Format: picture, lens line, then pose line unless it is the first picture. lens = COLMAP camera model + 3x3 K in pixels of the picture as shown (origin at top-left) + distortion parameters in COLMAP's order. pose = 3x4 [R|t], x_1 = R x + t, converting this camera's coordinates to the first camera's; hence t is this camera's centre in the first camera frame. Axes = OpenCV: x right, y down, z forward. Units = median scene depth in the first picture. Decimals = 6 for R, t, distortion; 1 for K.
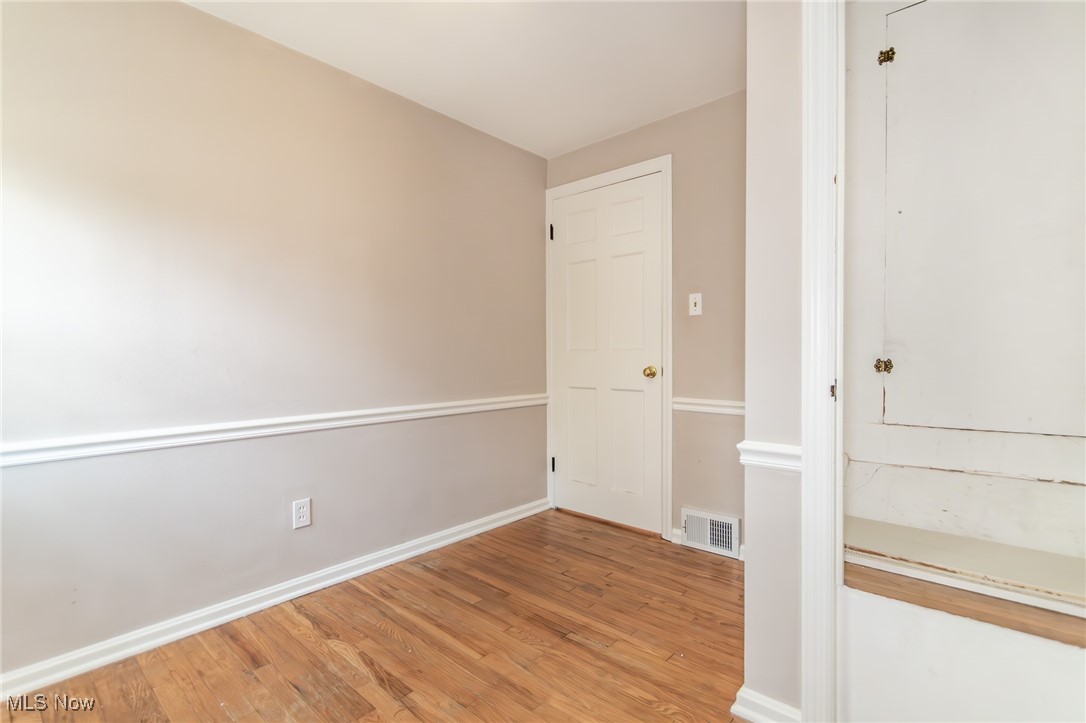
lens RADIAL K [[513.6, 0, 543.0], [0, 513.6, 361.5], [0, 0, 1]] dist [-0.001935, -0.003297]
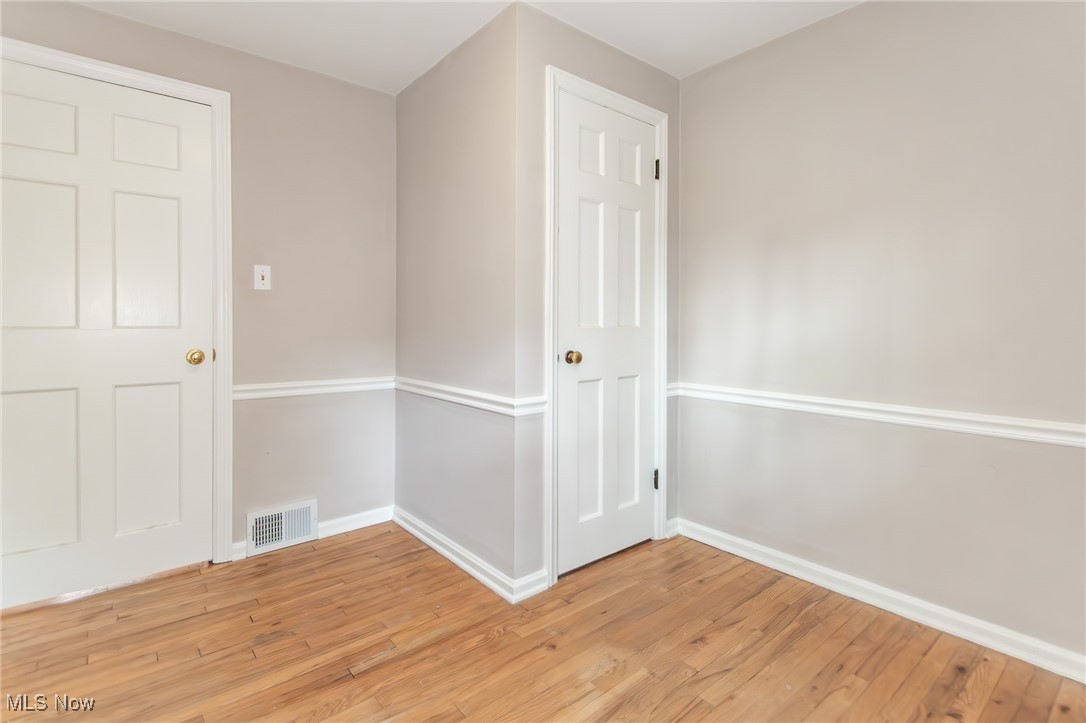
lens RADIAL K [[520.3, 0, 541.5], [0, 520.3, 323.8], [0, 0, 1]] dist [-0.000765, -0.000950]
pose [[0.133748, 0.006691, 0.990993, -0.546039], [0.010208, 0.999915, -0.008129, -0.019386], [-0.990963, 0.011203, 0.133668, 0.414022]]
